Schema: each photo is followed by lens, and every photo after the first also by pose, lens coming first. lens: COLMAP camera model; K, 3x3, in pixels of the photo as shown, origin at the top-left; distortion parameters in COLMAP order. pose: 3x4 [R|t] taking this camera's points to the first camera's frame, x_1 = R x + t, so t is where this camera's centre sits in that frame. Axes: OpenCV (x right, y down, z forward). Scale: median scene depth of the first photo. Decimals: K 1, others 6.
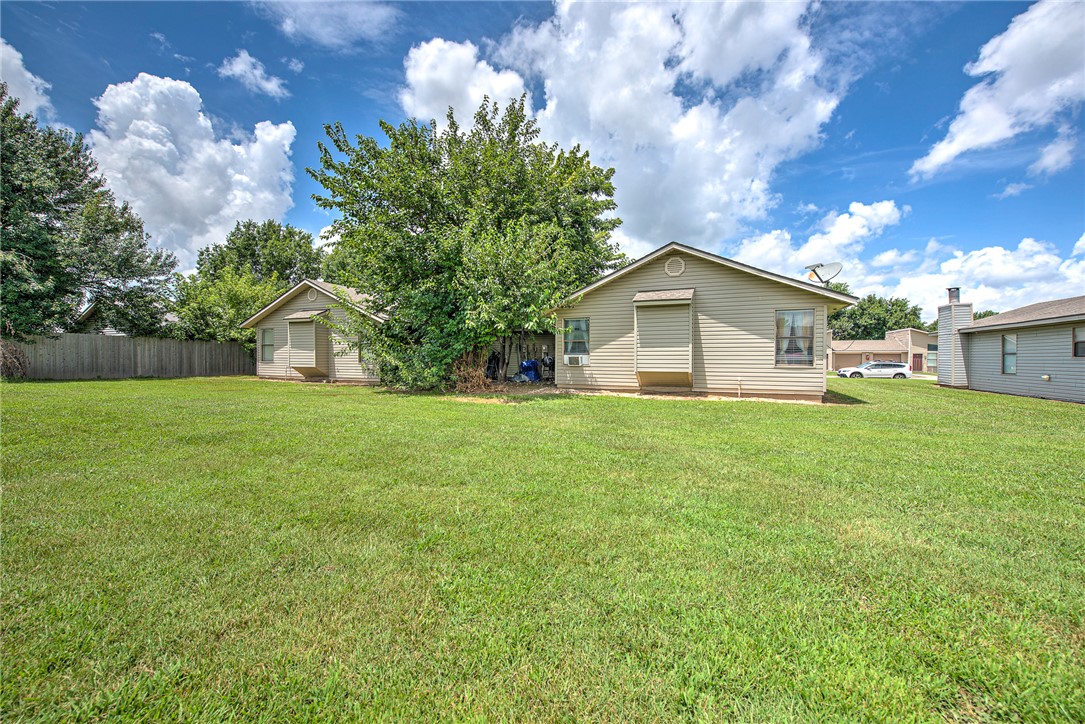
lens RADIAL K [[449.9, 0, 539.6], [0, 449.9, 363.0], [0, 0, 1]] dist [-0.000299, -0.000554]
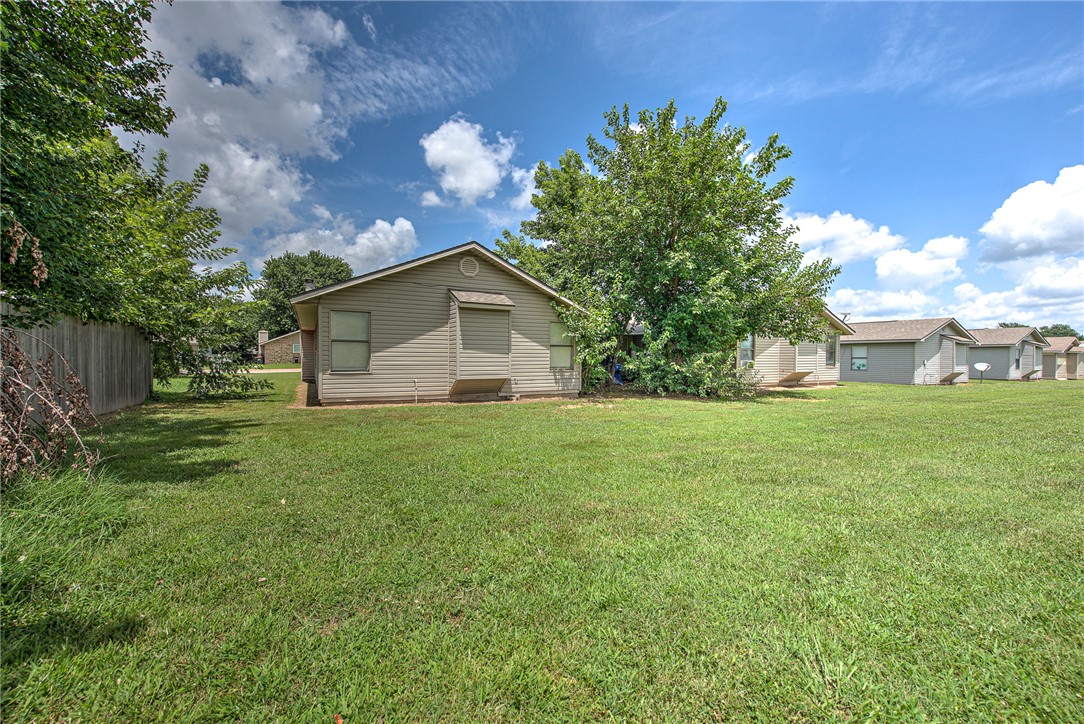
lens RADIAL K [[449.5, 0, 541.9], [0, 449.5, 359.6], [0, 0, 1]] dist [-0.000299, -0.000554]
pose [[0.599622, -0.006854, 0.800254, -1.277594], [0.002690, 0.999975, 0.006549, -0.029729], [-0.800279, -0.001774, 0.599625, 0.700934]]
